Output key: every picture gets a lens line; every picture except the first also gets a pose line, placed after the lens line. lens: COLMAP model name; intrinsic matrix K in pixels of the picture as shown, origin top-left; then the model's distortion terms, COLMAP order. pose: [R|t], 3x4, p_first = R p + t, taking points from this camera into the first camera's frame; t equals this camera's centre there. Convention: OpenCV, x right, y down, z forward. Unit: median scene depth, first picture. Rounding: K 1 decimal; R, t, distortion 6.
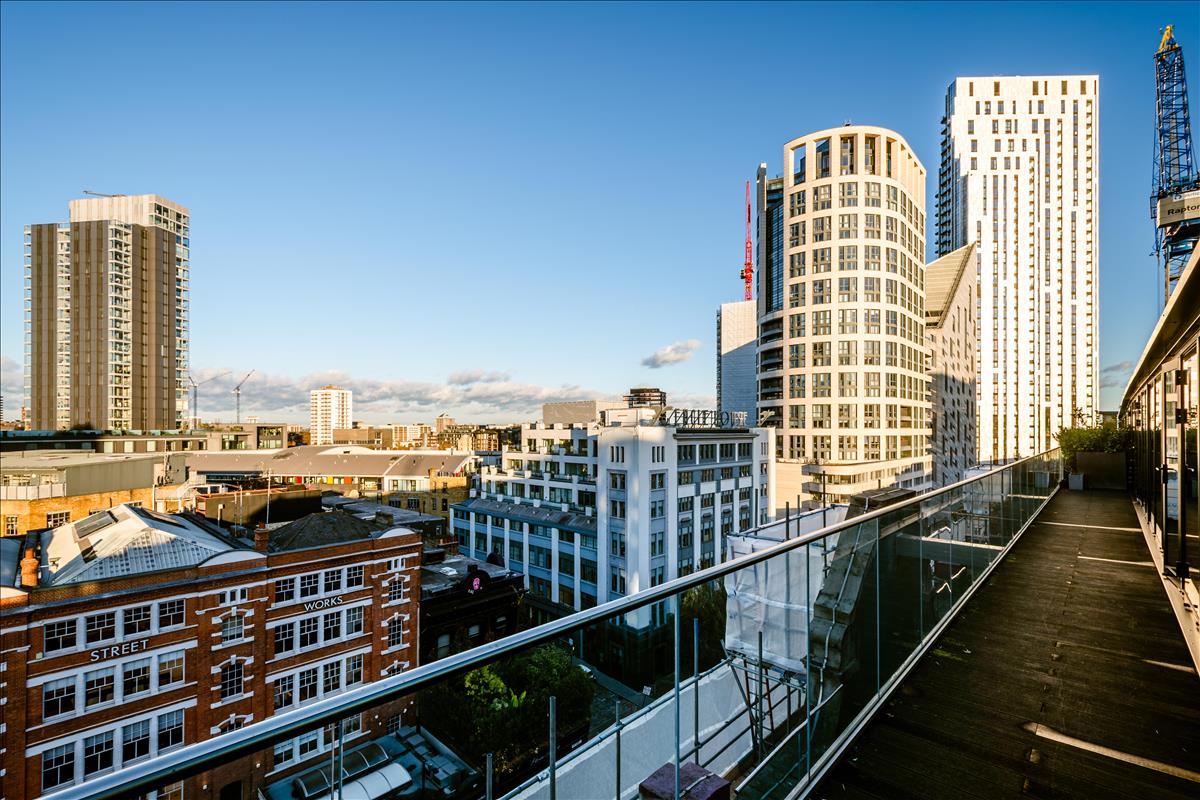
lens RADIAL K [[556.6, 0, 605.1], [0, 556.6, 424.4], [0, 0, 1]] dist [0.008137, -0.001203]
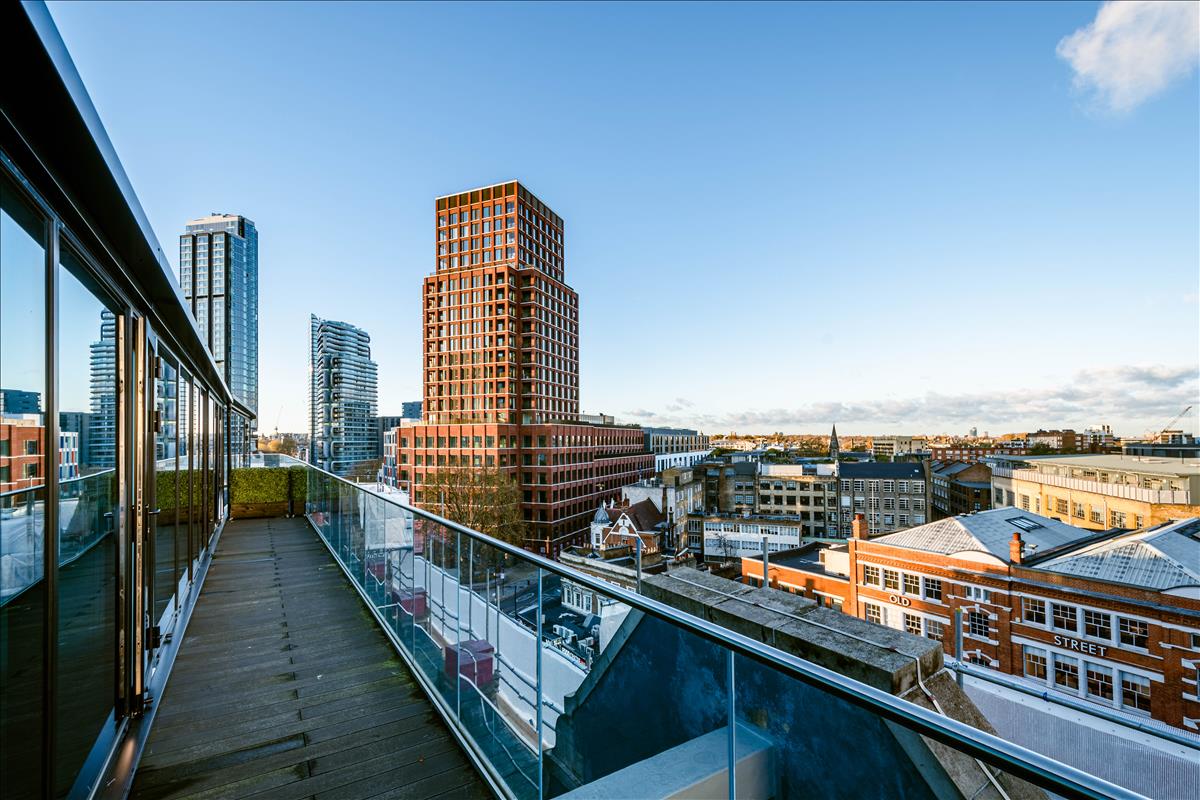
lens RADIAL K [[556.6, 0, 614.0], [0, 556.6, 431.3], [0, 0, 1]] dist [0.008137, -0.001203]
pose [[-0.260326, -0.007149, -0.965494, 0.382992], [0.007319, 0.999929, -0.009377, 0.002159], [0.965493, -0.009508, -0.260255, 0.430463]]
